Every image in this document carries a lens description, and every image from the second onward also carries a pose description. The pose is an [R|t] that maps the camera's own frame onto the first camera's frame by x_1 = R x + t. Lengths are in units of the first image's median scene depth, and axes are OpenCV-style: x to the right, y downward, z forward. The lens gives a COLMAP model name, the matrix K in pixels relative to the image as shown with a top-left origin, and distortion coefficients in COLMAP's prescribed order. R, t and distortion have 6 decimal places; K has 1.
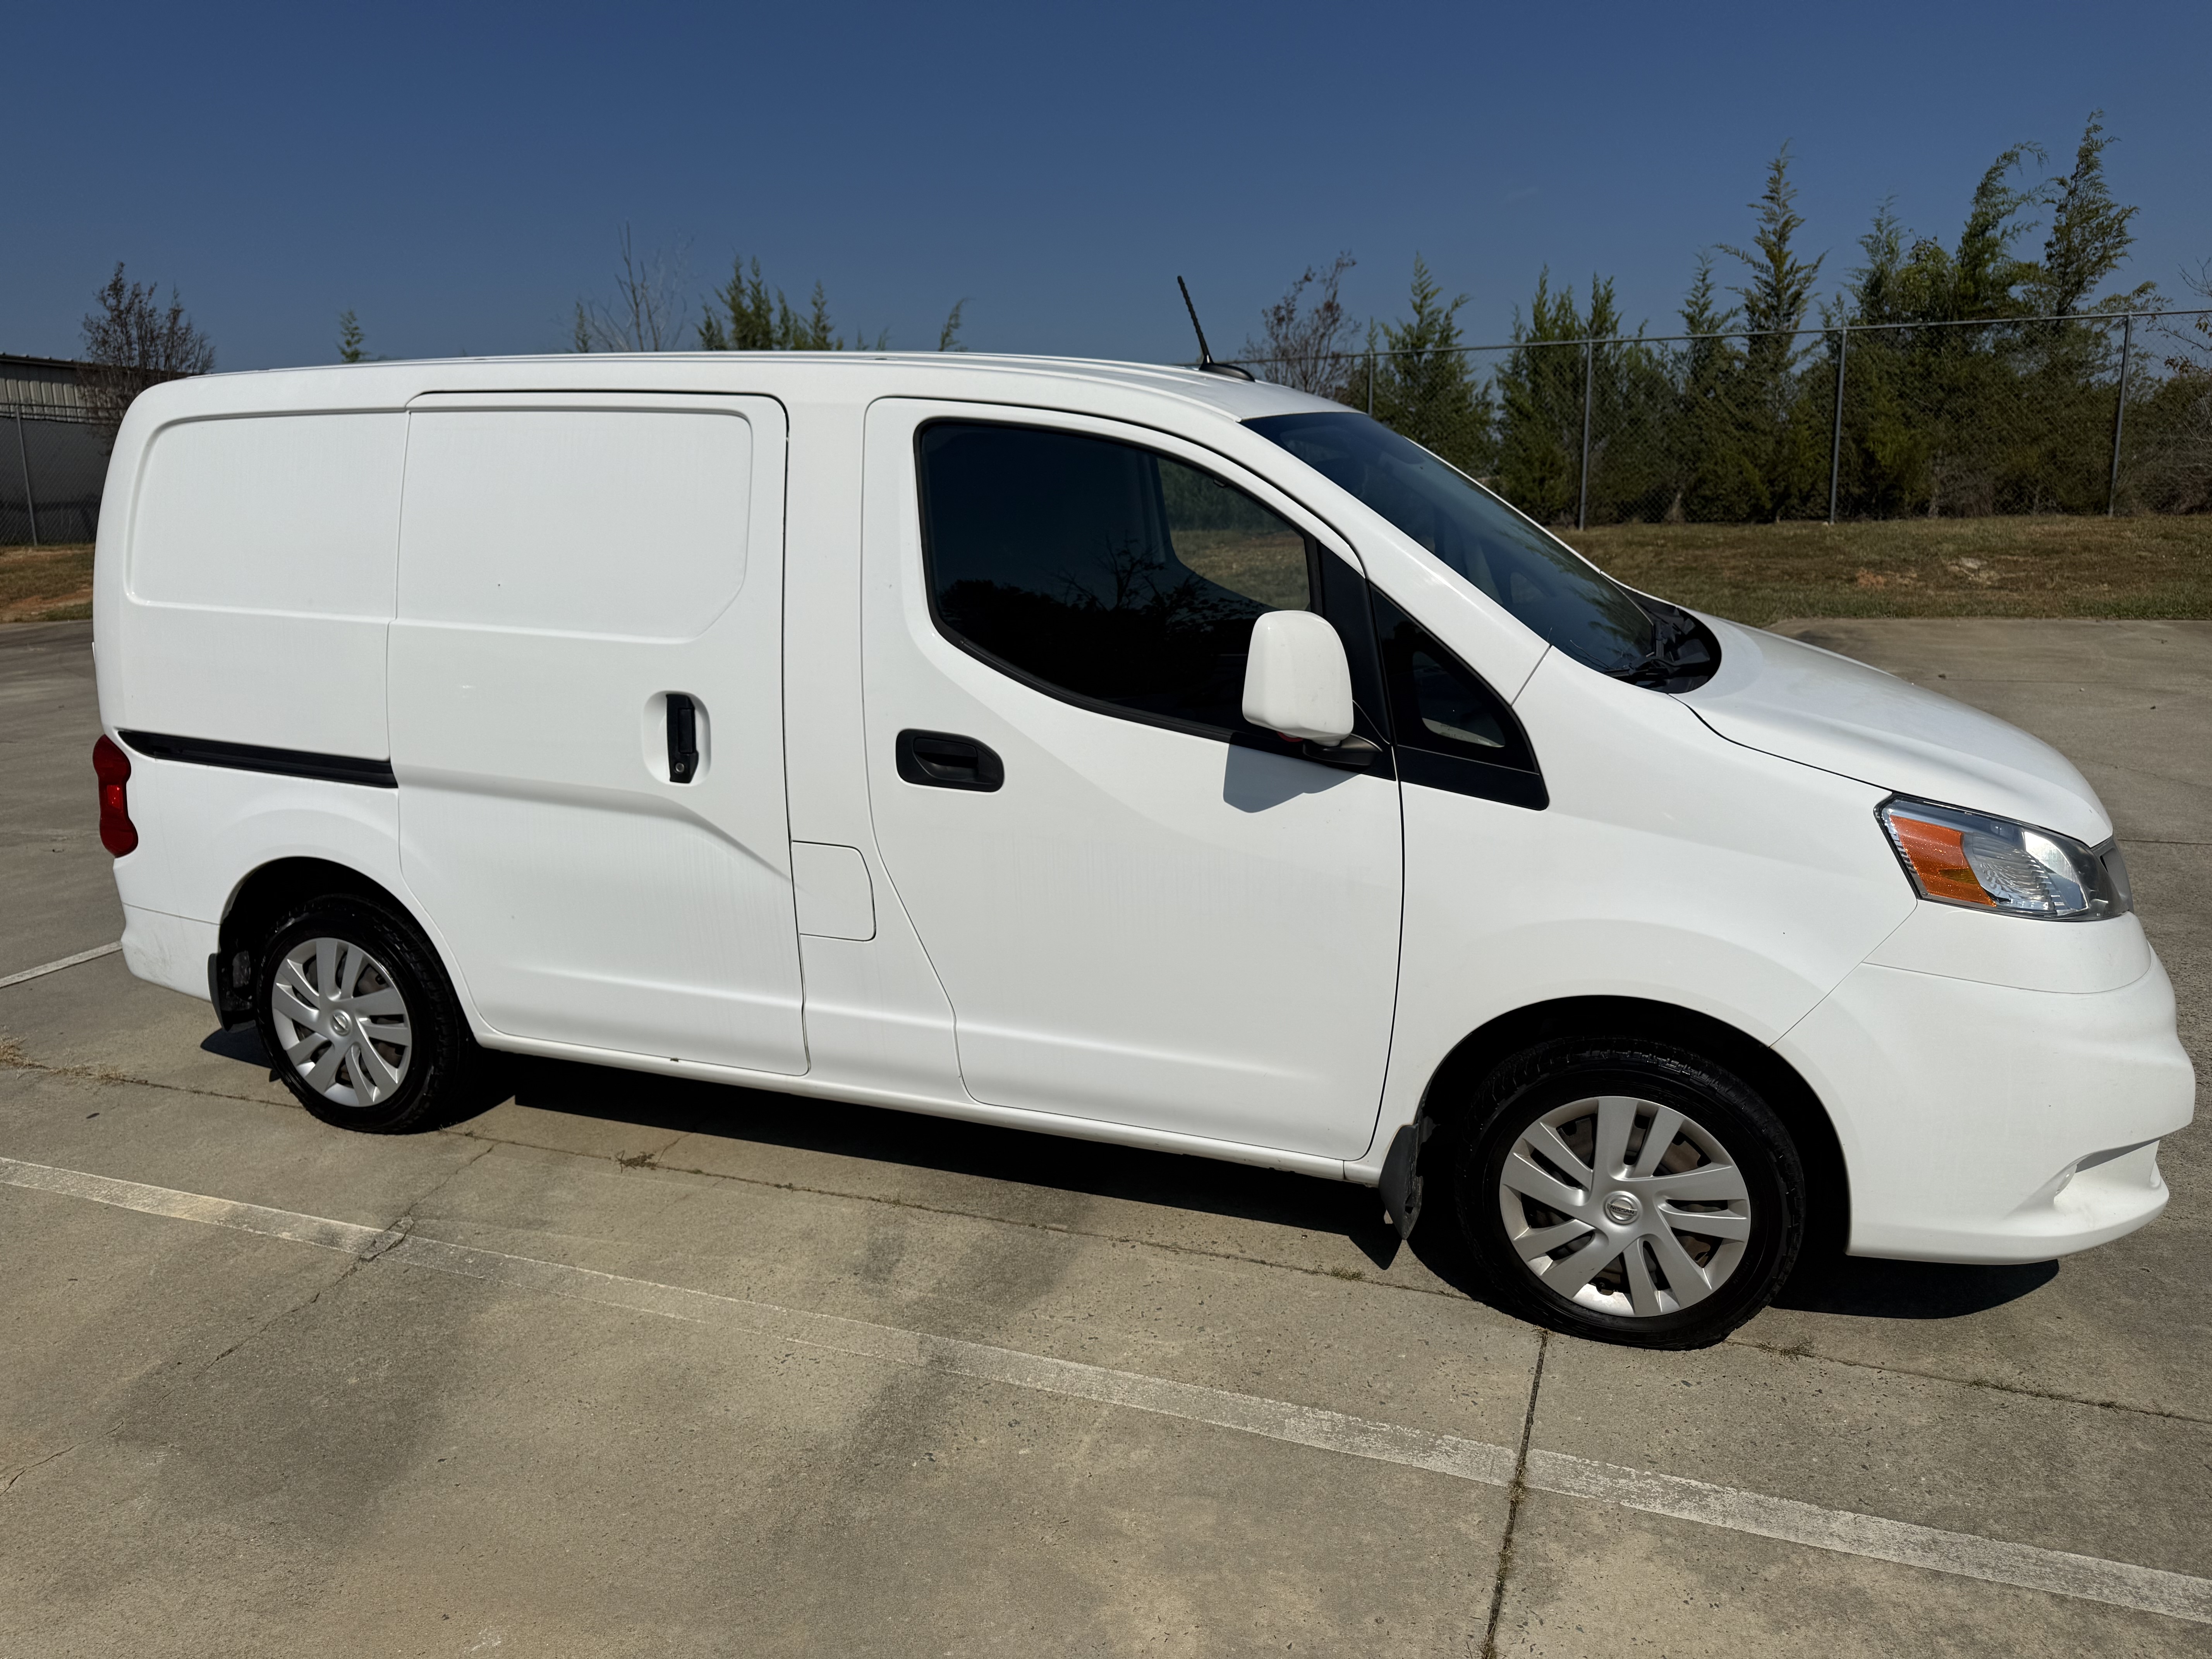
lens RADIAL K [[1582.2, 0, 1102.9], [0, 1582.2, 825.9], [0, 0, 1]] dist [0.020998, -0.024999]
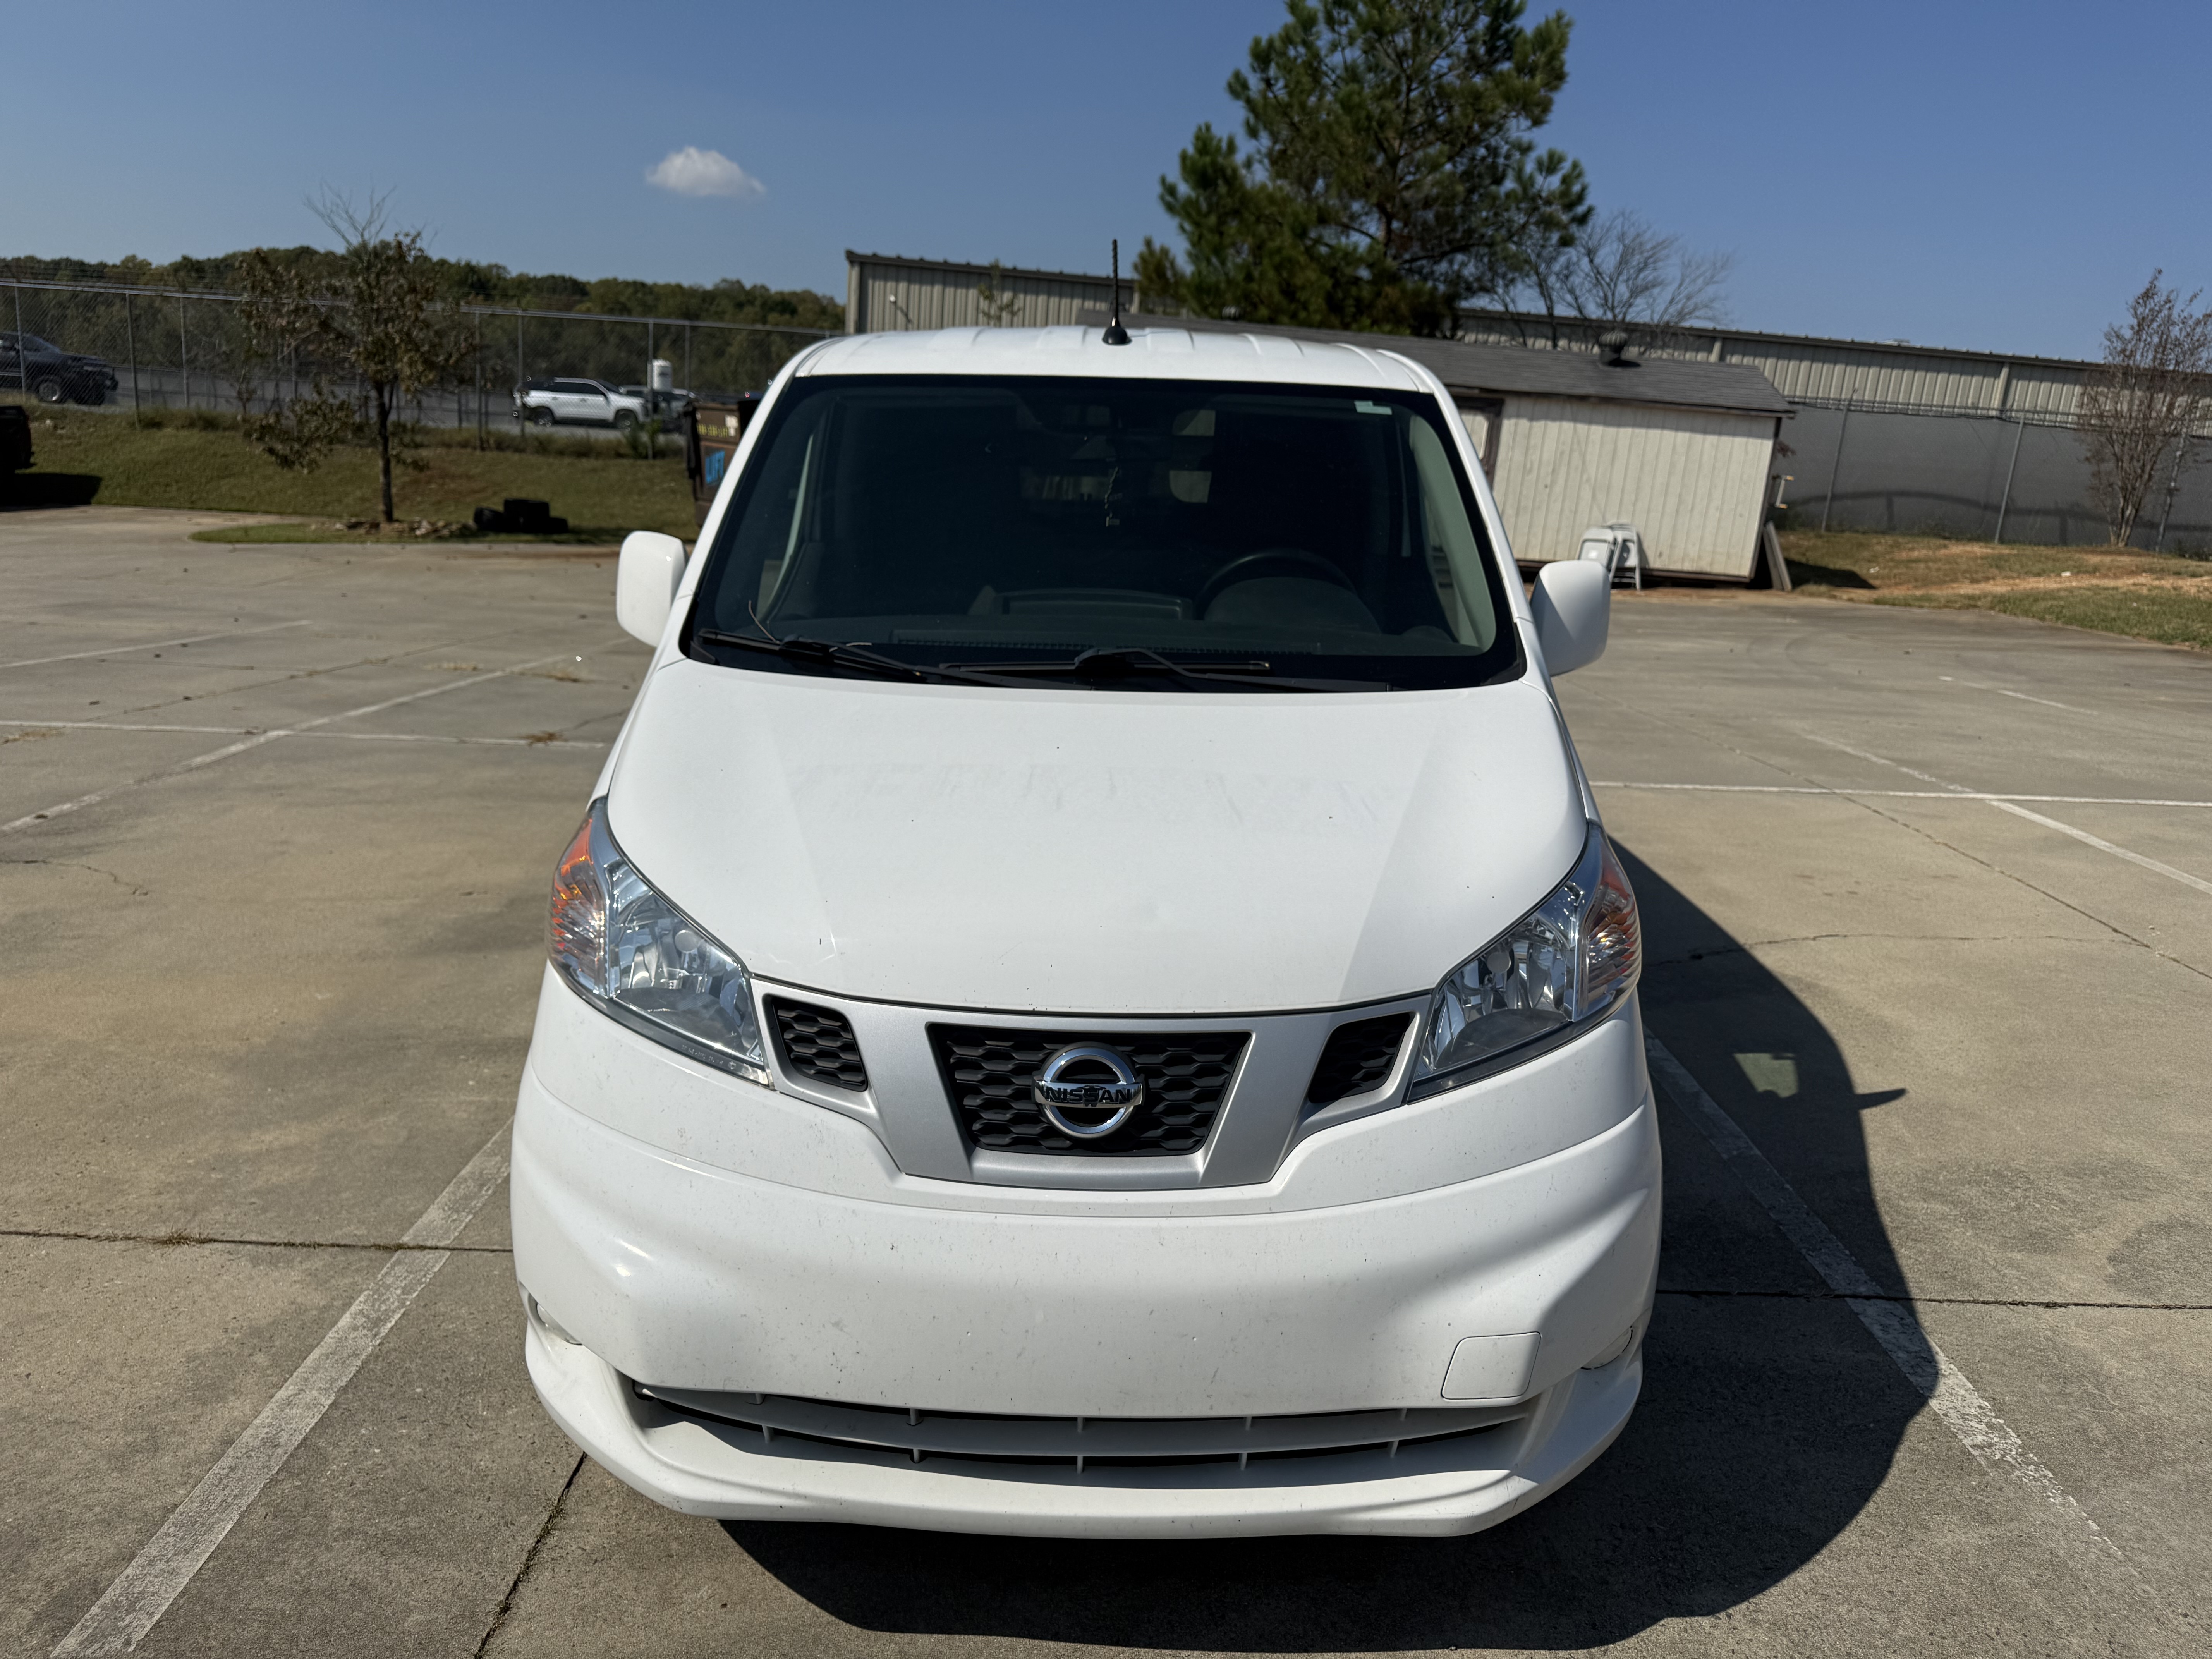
lens RADIAL K [[1582.2, 0, 1102.4], [0, 1582.2, 833.3], [0, 0, 1]] dist [0.020998, -0.024999]
pose [[0.332355, 0.260739, -0.906397, 1.494875], [-0.264996, 0.948130, 0.175576, -0.243186], [0.905161, 0.181838, 0.384211, 0.992080]]
